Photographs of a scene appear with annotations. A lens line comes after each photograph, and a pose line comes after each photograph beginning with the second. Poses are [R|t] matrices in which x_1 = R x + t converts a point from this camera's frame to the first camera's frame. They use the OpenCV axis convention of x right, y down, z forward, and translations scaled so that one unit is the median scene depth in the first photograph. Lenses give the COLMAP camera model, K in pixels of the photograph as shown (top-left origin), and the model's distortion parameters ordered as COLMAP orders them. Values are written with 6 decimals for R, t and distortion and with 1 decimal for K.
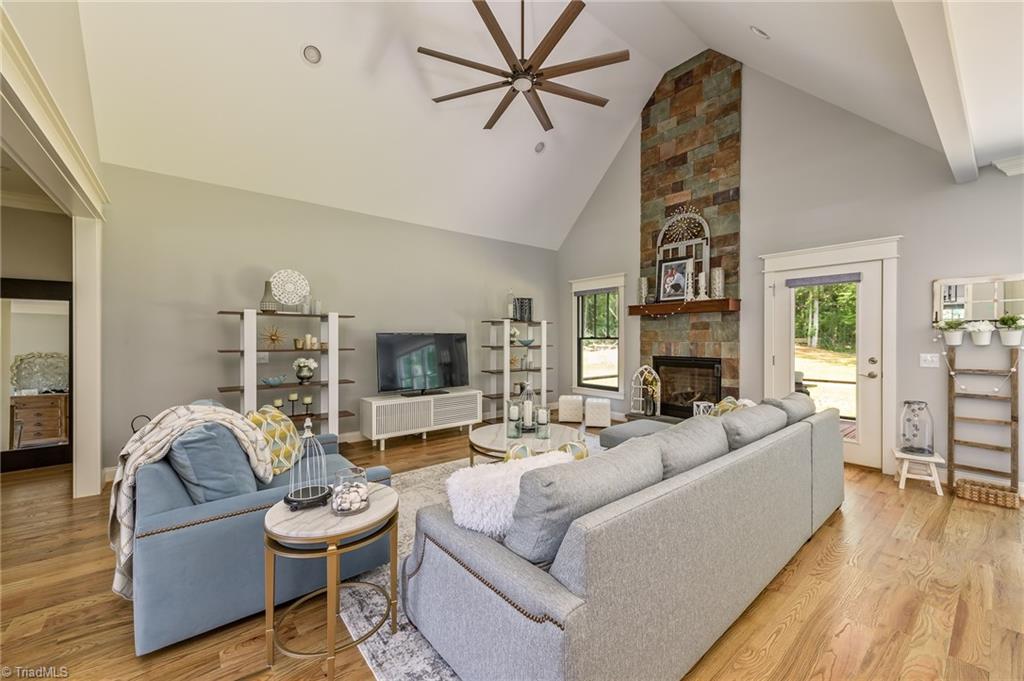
lens RADIAL K [[405.1, 0, 513.7], [0, 405.1, 339.1], [0, 0, 1]] dist [0.002946, 0.000728]
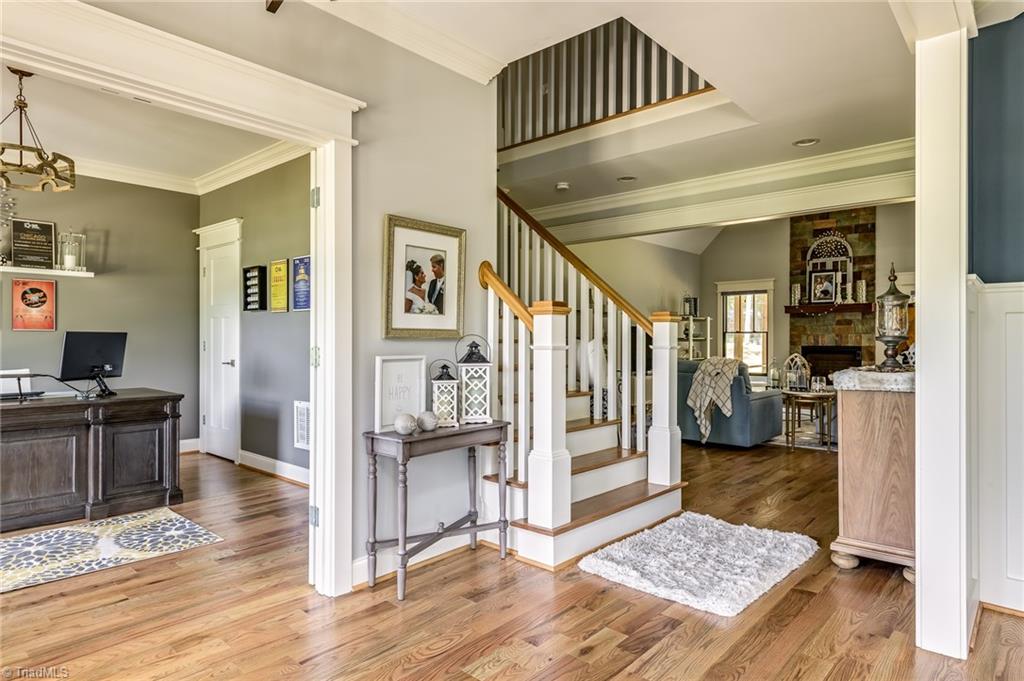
lens RADIAL K [[584.7, 0, 518.4], [0, 584.7, 337.4], [0, 0, 1]] dist [-0.006388, 0.000271]
pose [[0.986896, 0.003932, 0.161311, -0.945623], [-0.002813, 0.999970, -0.007163, 0.035438], [-0.161334, 0.006616, 0.986878, -0.750948]]
